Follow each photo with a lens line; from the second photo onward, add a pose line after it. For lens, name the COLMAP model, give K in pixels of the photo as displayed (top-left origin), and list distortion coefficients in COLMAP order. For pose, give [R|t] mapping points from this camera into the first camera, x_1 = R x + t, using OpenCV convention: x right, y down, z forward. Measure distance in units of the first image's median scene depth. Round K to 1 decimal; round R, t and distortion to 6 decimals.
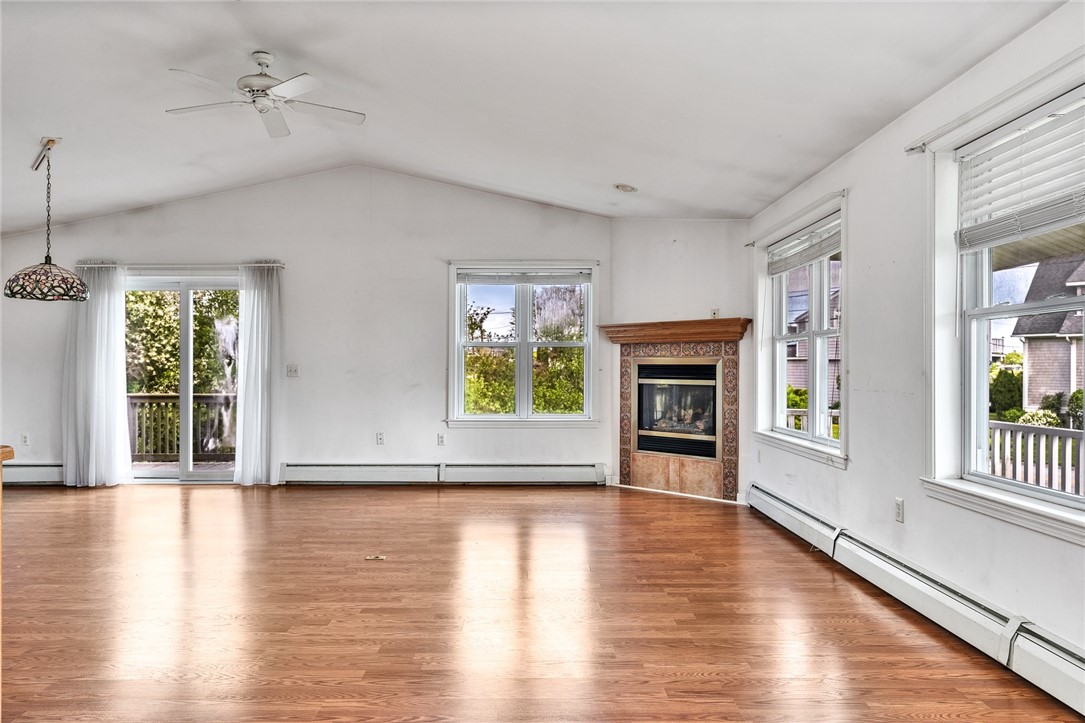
lens RADIAL K [[716.7, 0, 538.3], [0, 716.7, 364.9], [0, 0, 1]] dist [0.001230, -0.000950]
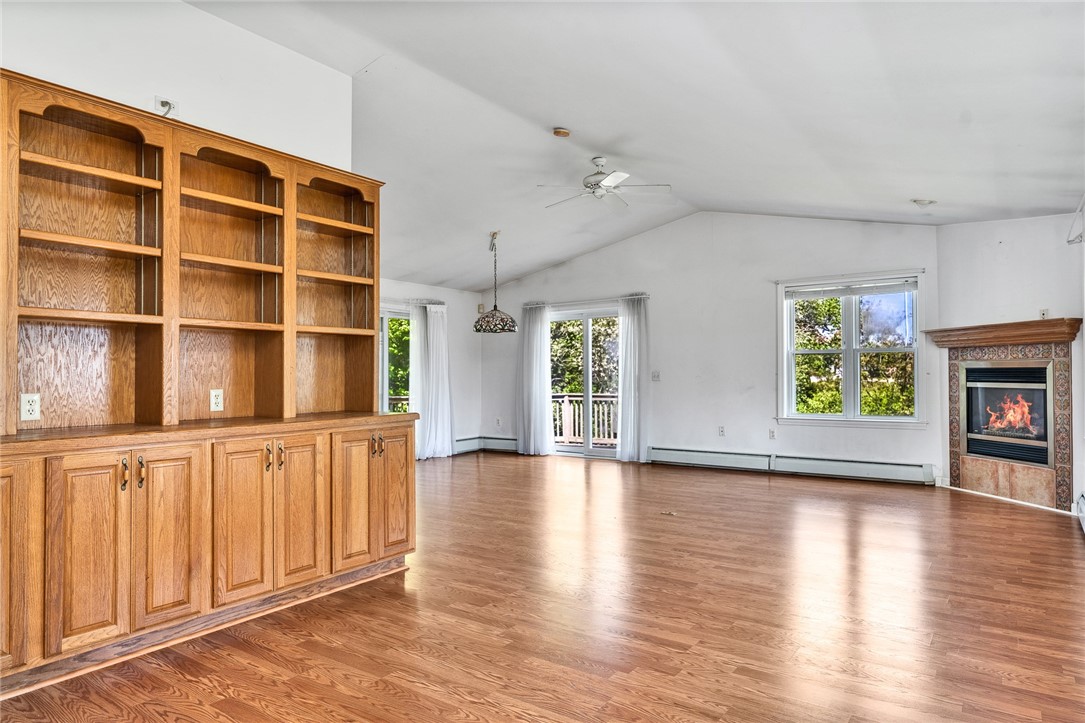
lens RADIAL K [[673.9, 0, 542.5], [0, 673.9, 368.3], [0, 0, 1]] dist [-0.006816, 0.000960]
pose [[0.805785, -0.012403, -0.592078, 0.221391], [0.010636, 0.999922, -0.006472, -0.000419], [0.592113, -0.001082, 0.805855, -0.113158]]
